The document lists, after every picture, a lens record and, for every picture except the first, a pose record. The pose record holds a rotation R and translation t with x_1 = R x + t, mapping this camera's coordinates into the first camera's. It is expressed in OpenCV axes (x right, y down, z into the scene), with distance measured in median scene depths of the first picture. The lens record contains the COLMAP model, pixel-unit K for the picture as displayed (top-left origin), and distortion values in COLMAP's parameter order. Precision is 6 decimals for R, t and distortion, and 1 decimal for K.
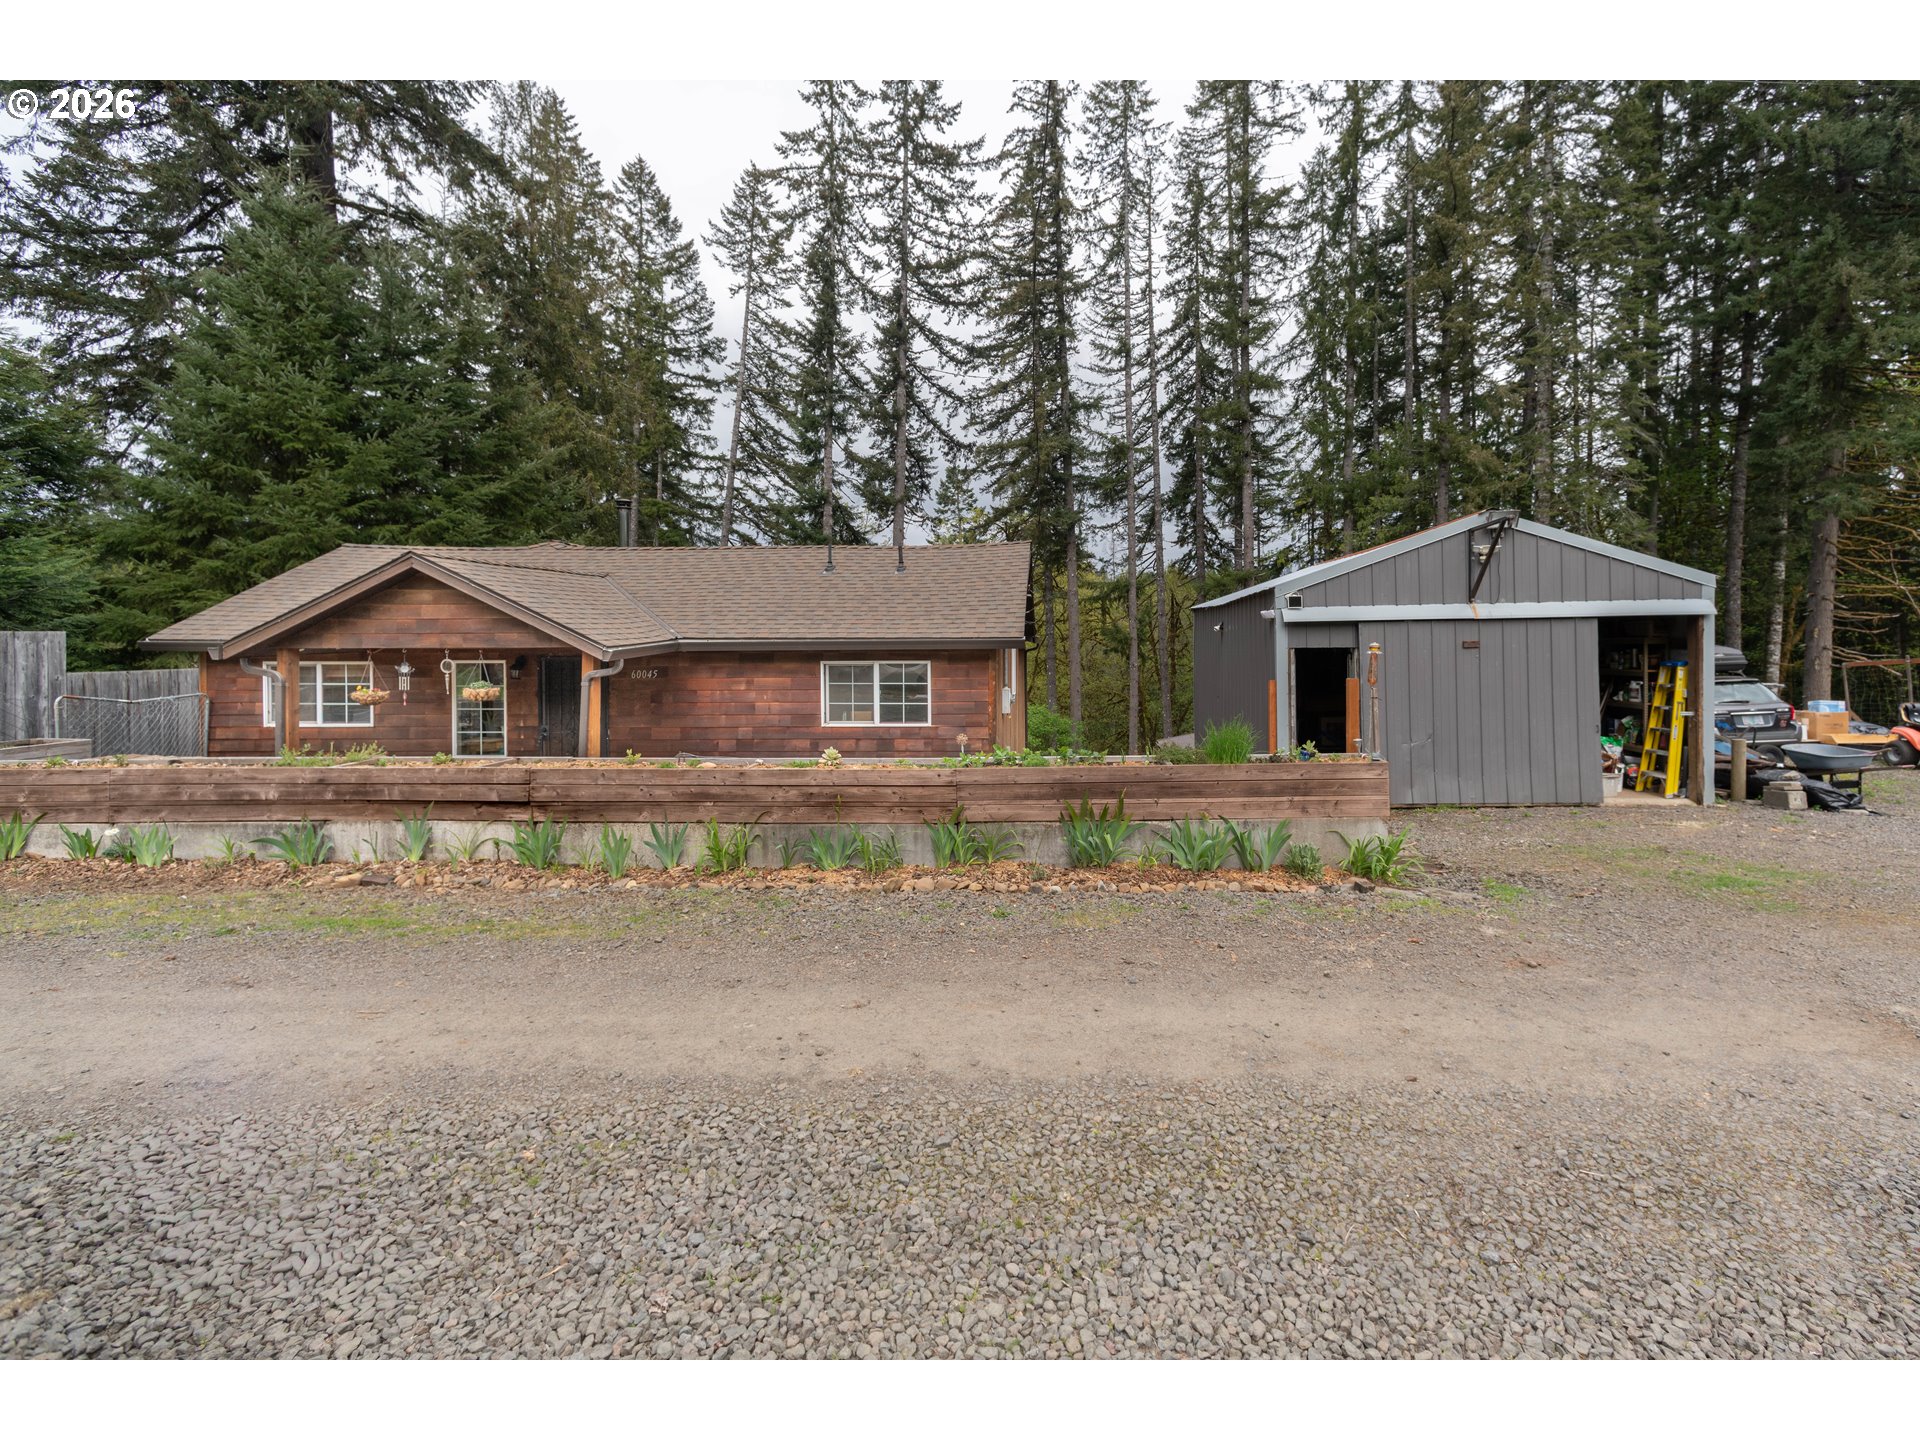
lens RADIAL K [[801.9, 0, 1058.6], [0, 801.9, 662.2], [0, 0, 1]] dist [0.004631, 0.001022]
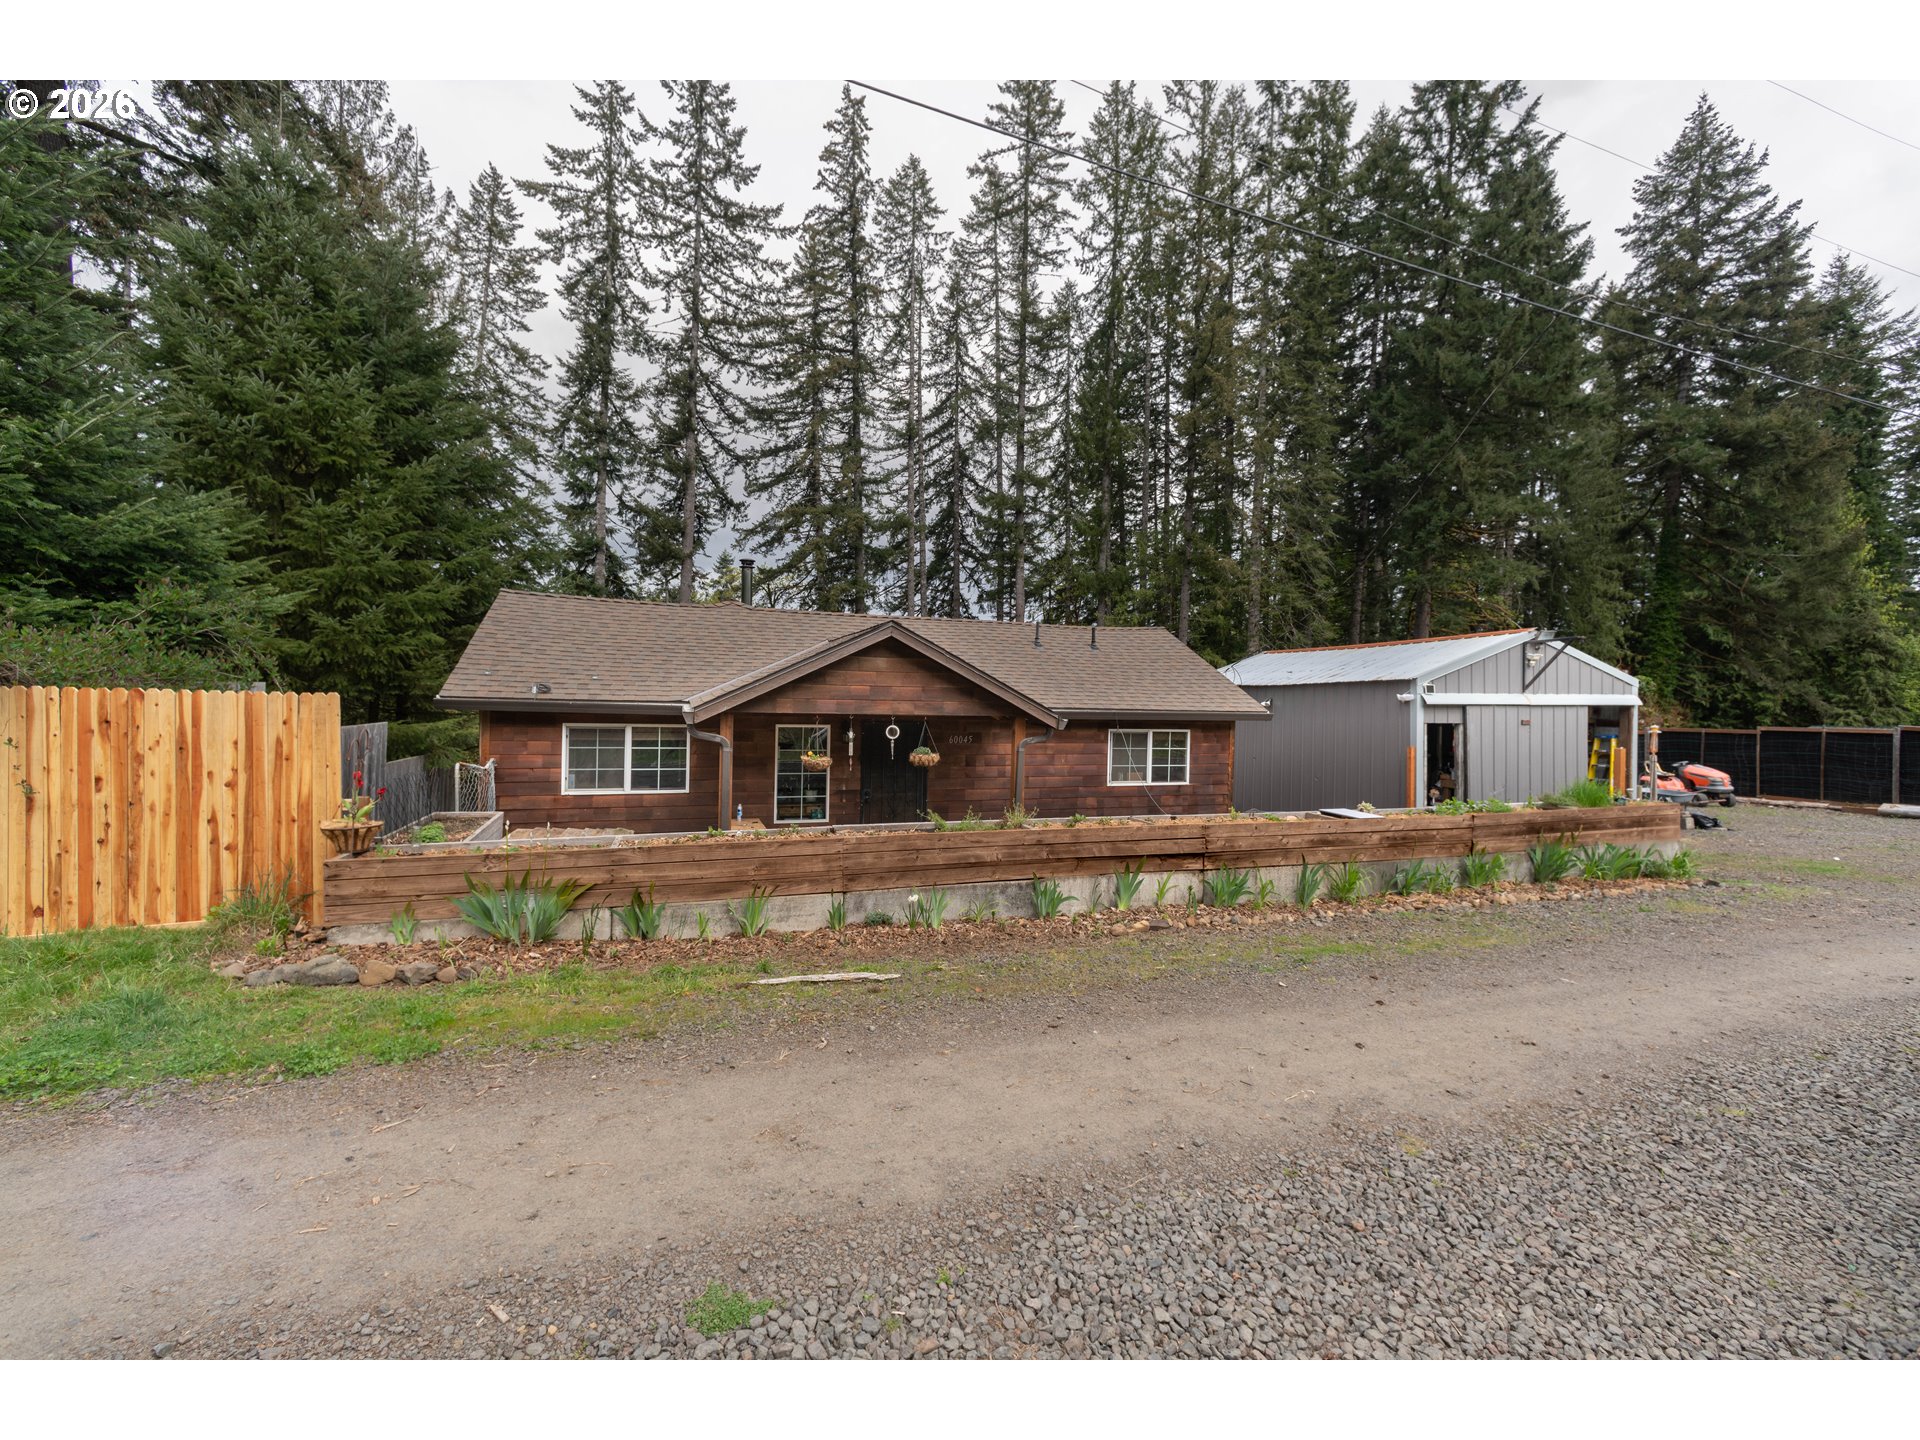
lens RADIAL K [[760.4, 0, 968.0], [0, 760.4, 722.2], [0, 0, 1]] dist [0.005297, 0.001189]
pose [[0.942244, 0.013136, 0.334670, -0.176012], [-0.013453, 0.999909, -0.001371, -0.001395], [-0.334657, -0.003211, 0.942334, 0.009229]]
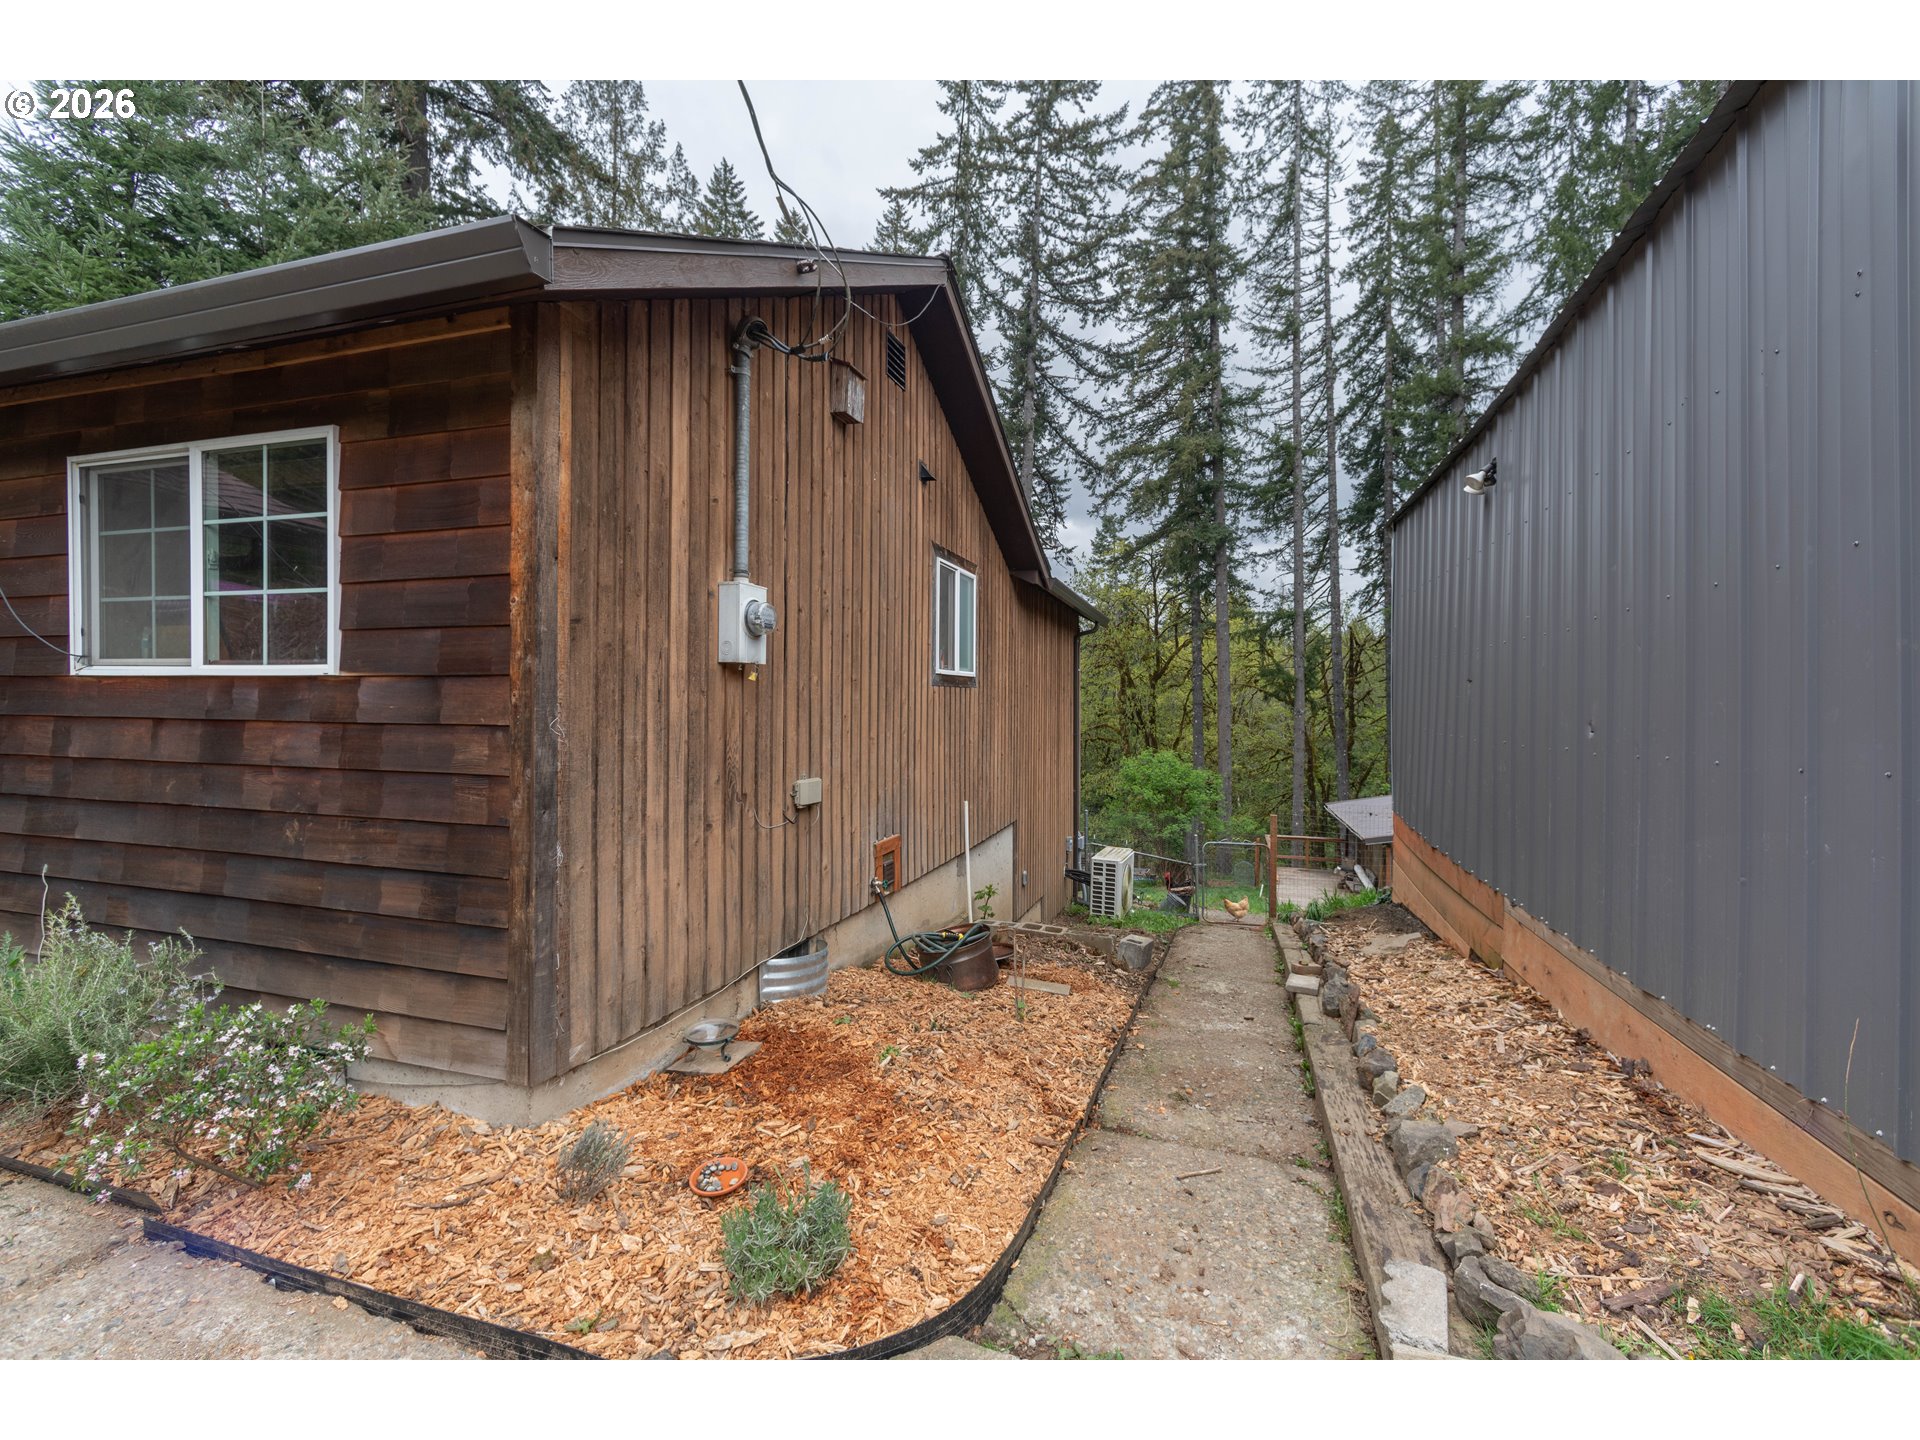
lens RADIAL K [[760.4, 0, 1019.1], [0, 760.4, 714.0], [0, 0, 1]] dist [0.005297, 0.001189]
pose [[0.963654, 0.016537, -0.266640, 0.025737], [-0.019991, 0.999748, -0.010246, 0.018817], [0.266403, 0.015204, 0.963742, 0.169845]]
